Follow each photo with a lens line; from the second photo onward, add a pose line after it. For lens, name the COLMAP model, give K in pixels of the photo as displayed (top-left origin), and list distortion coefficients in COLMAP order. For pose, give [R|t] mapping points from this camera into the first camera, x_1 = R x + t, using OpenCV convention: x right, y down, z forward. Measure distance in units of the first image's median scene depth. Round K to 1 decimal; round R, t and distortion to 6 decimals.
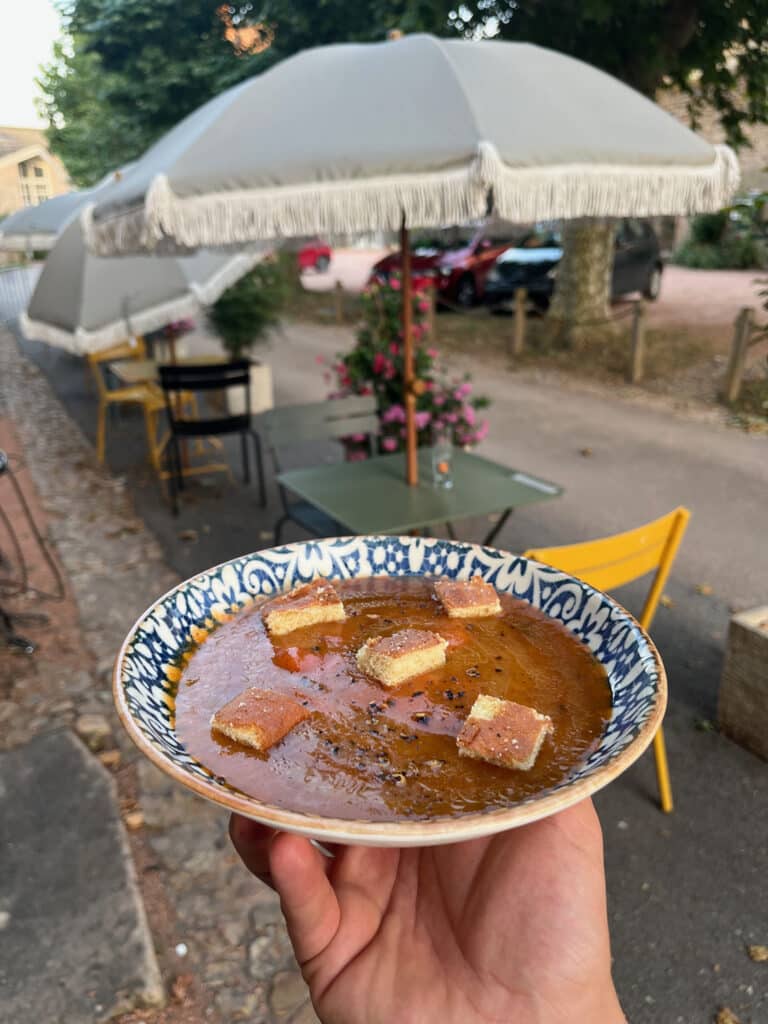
lens RADIAL K [[775.9, 0, 383.4], [0, 775.9, 511.8], [0, 0, 1]] dist [0.034951, -0.035703]
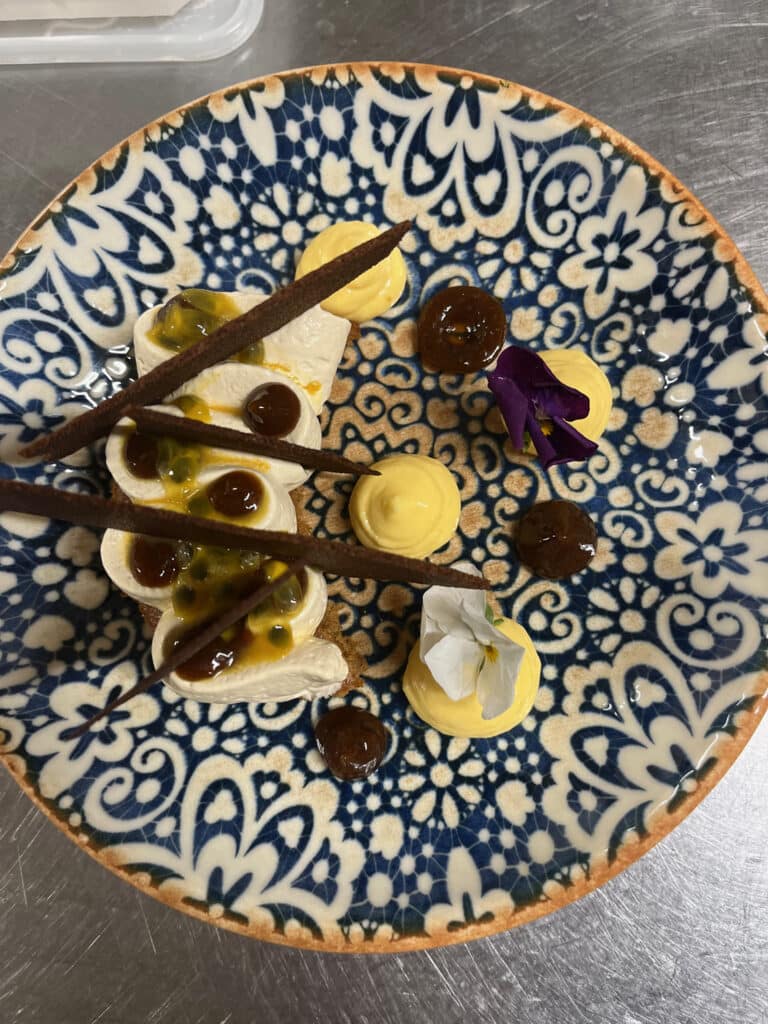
lens RADIAL K [[775.9, 0, 382.9], [0, 775.9, 512.6], [0, 0, 1]] dist [0.034951, -0.035703]
pose [[-0.911690, 0.410833, 0.006124, -0.004296], [-0.086668, -0.206854, 0.974526, -0.346991], [0.401634, 0.887935, 0.224193, 0.744041]]
